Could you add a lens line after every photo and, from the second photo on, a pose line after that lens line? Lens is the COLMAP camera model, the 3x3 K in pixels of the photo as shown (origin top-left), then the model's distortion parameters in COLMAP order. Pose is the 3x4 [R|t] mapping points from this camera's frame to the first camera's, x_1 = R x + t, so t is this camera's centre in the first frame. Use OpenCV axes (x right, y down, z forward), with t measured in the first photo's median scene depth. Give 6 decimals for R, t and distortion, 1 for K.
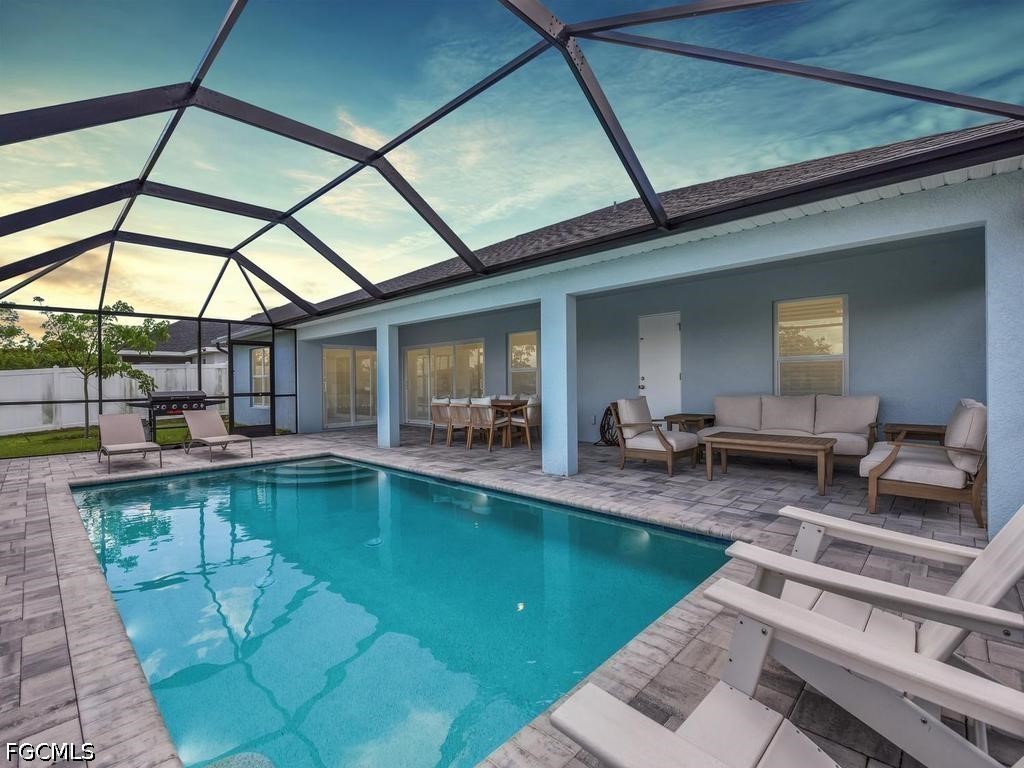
lens RADIAL K [[464.8, 0, 514.0], [0, 464.8, 384.6], [0, 0, 1]] dist [-0.003917, -0.000763]
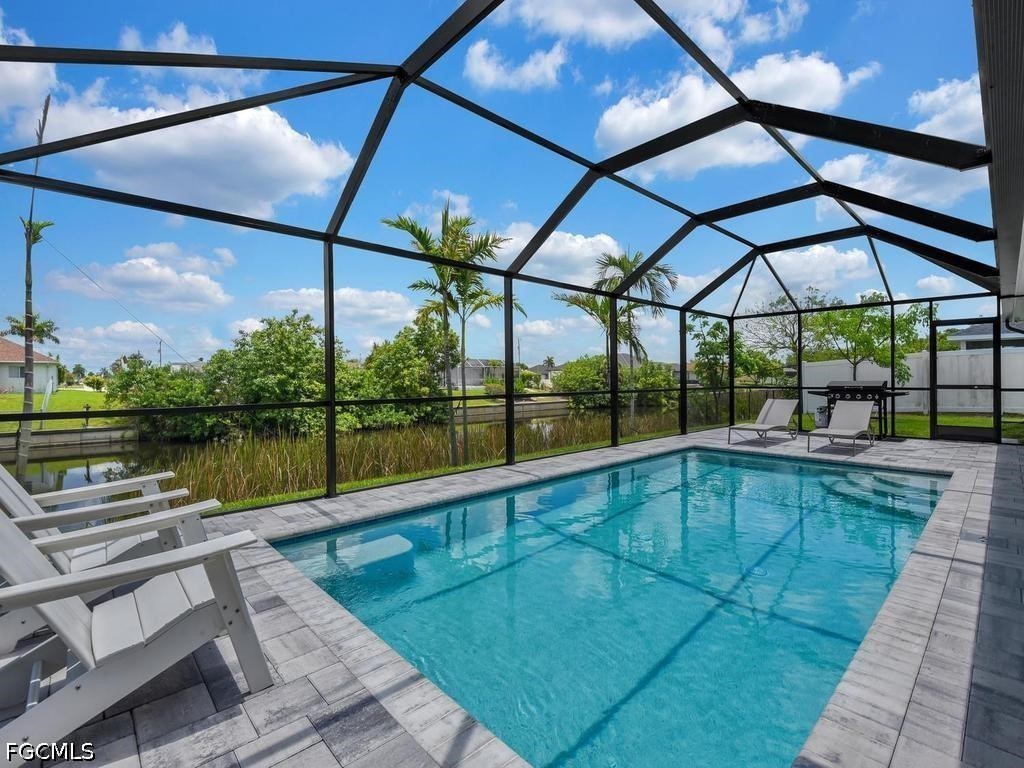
lens RADIAL K [[464.8, 0, 514.0], [0, 464.8, 384.6], [0, 0, 1]] dist [-0.003917, -0.000763]
pose [[-0.063968, 0.027512, -0.997573, 0.445860], [0.001361, 0.999621, 0.027481, -0.008629], [0.997951, 0.000400, -0.063982, 0.493919]]
